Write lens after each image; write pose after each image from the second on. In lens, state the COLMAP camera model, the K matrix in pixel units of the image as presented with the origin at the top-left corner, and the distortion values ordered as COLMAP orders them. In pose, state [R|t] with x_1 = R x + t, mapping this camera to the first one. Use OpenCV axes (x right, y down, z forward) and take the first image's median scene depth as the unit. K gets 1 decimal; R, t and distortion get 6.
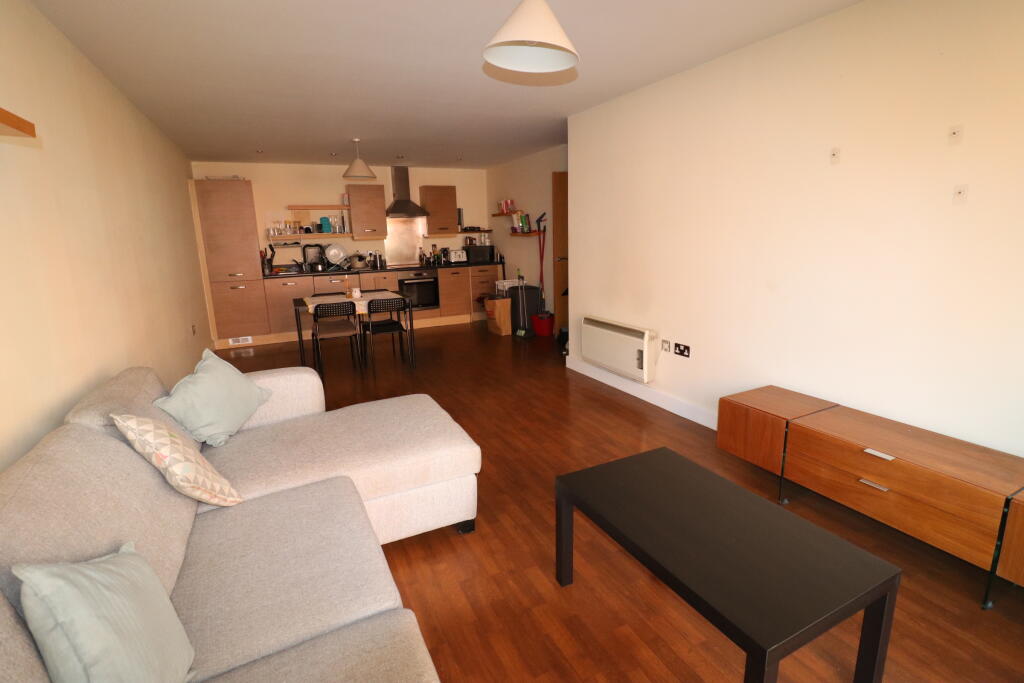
lens RADIAL K [[485.2, 0, 511.8], [0, 485.2, 334.5], [0, 0, 1]] dist [-0.001863, -0.013971]
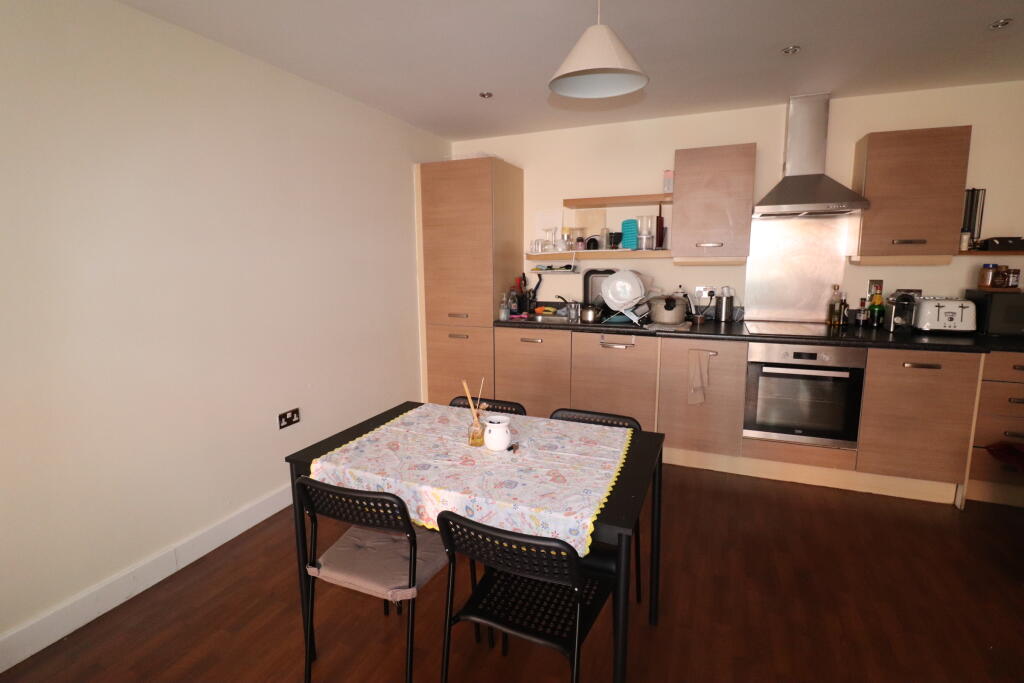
lens RADIAL K [[485.2, 0, 511.8], [0, 485.2, 334.5], [0, 0, 1]] dist [-0.001863, -0.013971]
pose [[0.659278, 0.139843, -0.738780, -0.059598], [-0.162960, 0.985773, 0.041173, -0.114007], [0.734027, 0.093247, 0.672688, 0.537286]]
